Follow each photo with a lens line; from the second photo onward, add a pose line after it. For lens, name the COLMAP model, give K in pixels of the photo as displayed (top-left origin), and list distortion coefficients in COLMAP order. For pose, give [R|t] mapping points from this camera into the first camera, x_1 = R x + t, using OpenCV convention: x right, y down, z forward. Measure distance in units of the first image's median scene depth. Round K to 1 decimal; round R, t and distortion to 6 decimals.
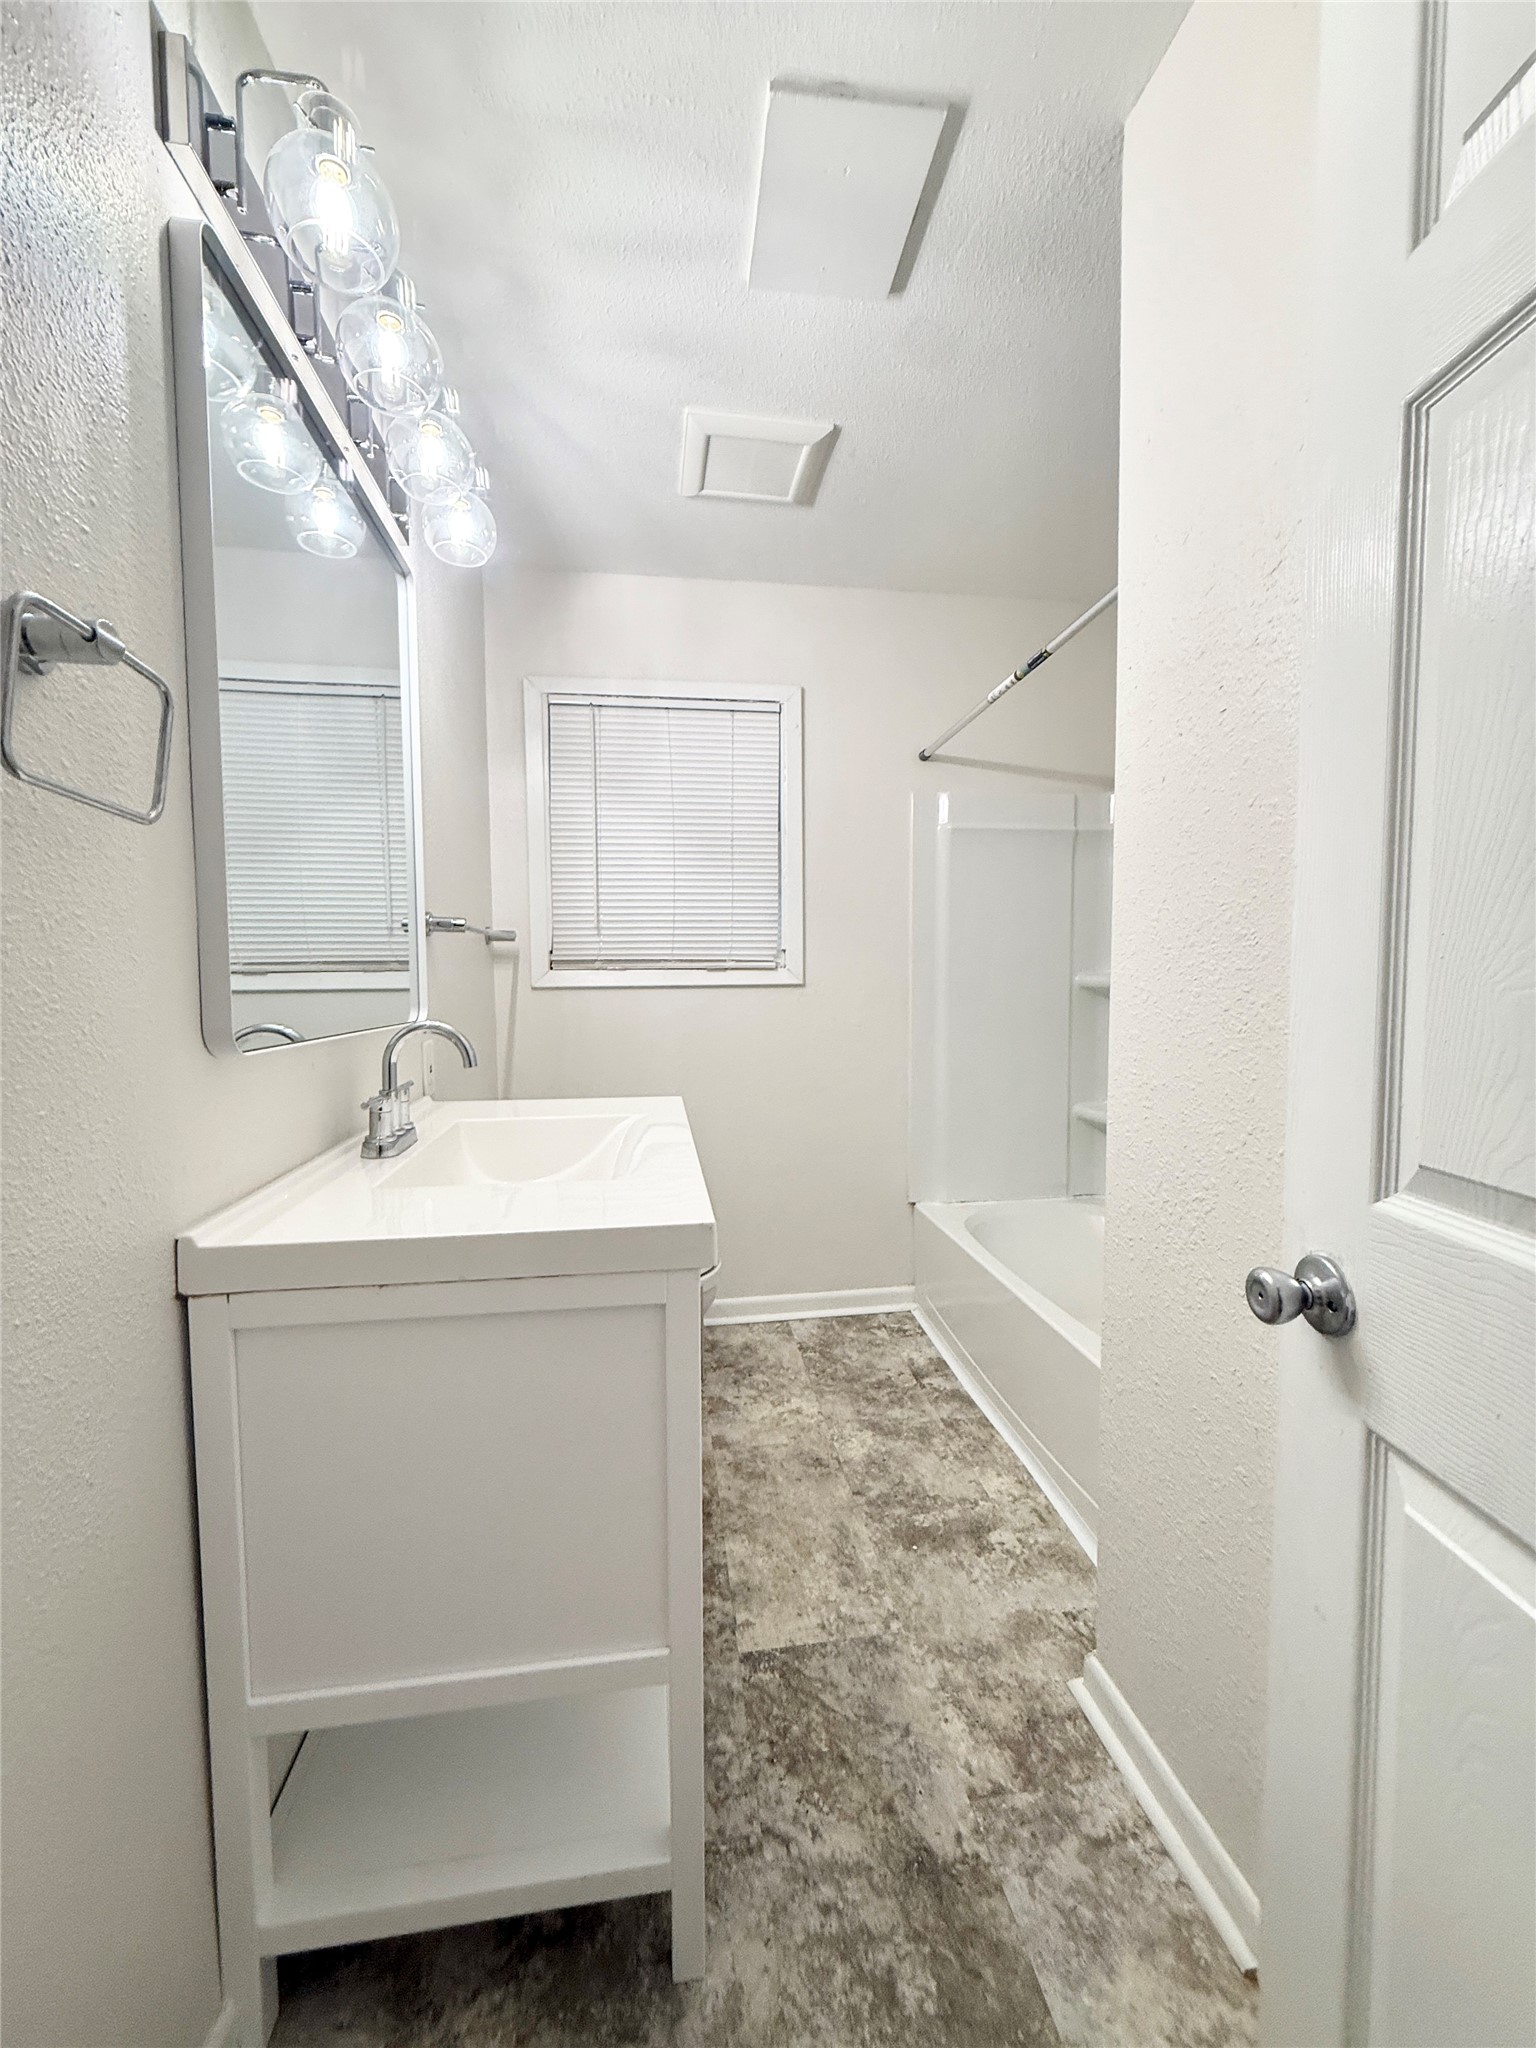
lens RADIAL K [[813.9, 0, 766.8], [0, 813.9, 1021.1], [0, 0, 1]] dist [0.002221, 0.000187]
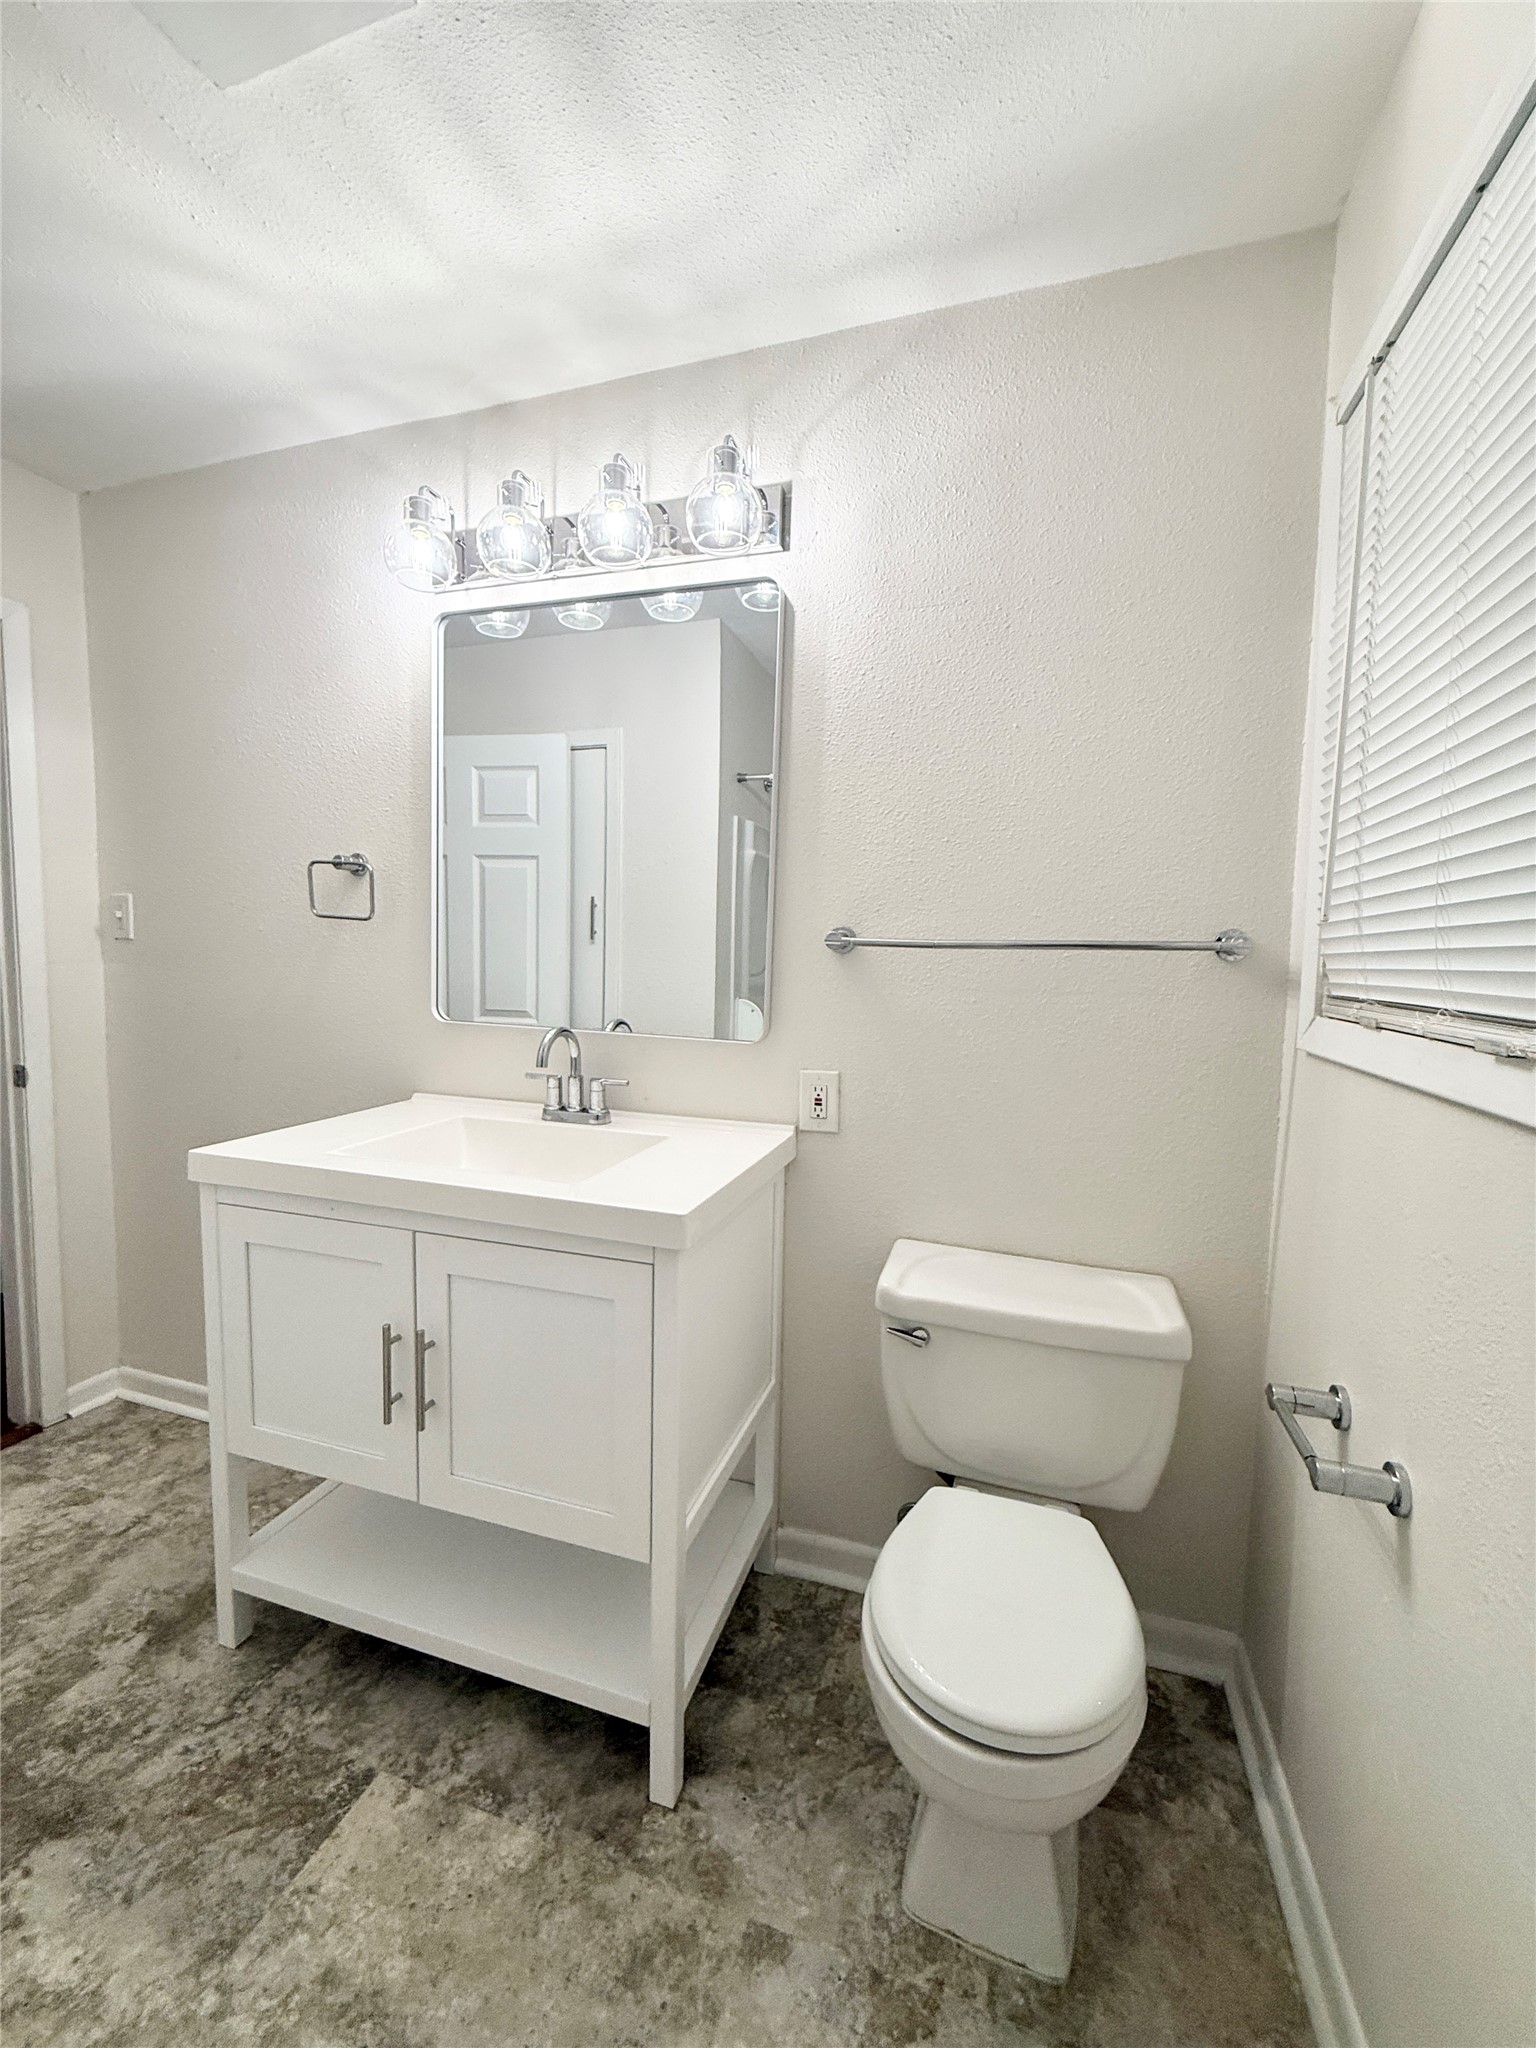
lens RADIAL K [[813.9, 0, 760.2], [0, 813.9, 1015.6], [0, 0, 1]] dist [0.002221, 0.000187]
pose [[-0.443185, 0.067482, -0.893887, 0.628309], [-0.074605, 0.990927, 0.111797, -0.197589], [0.893320, 0.116235, -0.434129, 2.011096]]
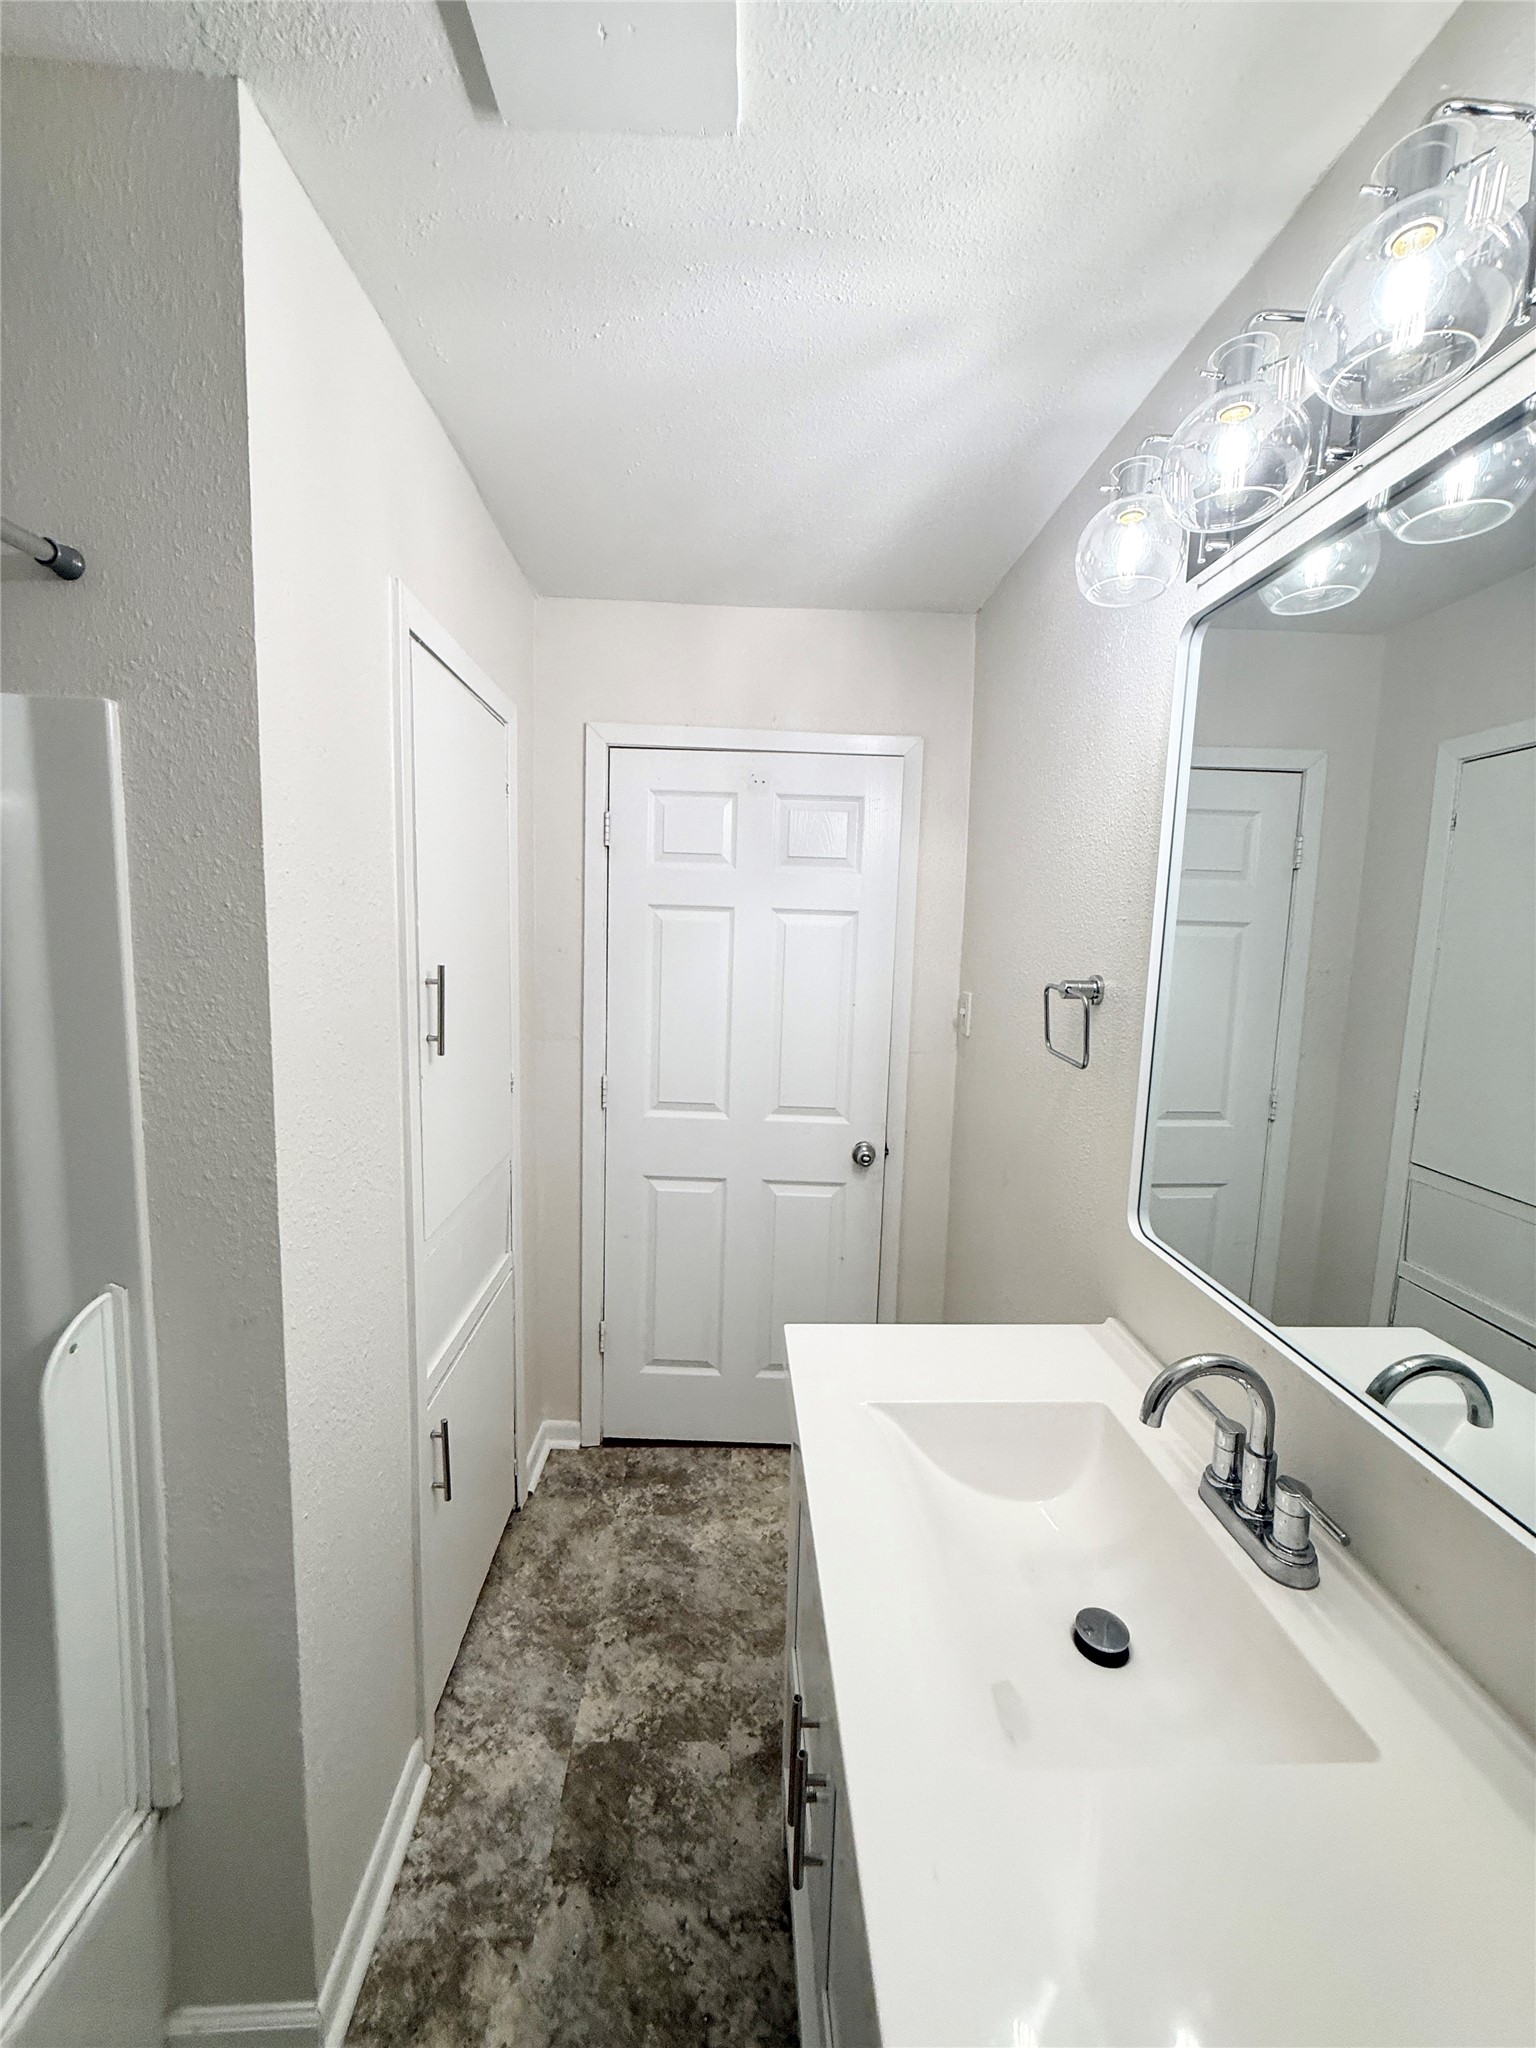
lens RADIAL K [[813.9, 0, 770.7], [0, 813.9, 1019.3], [0, 0, 1]] dist [0.002221, 0.000187]
pose [[-0.995377, -0.030942, 0.090927, -0.121232], [-0.014724, 0.984655, 0.173890, -0.419369], [-0.094913, 0.171748, -0.980558, 1.810172]]
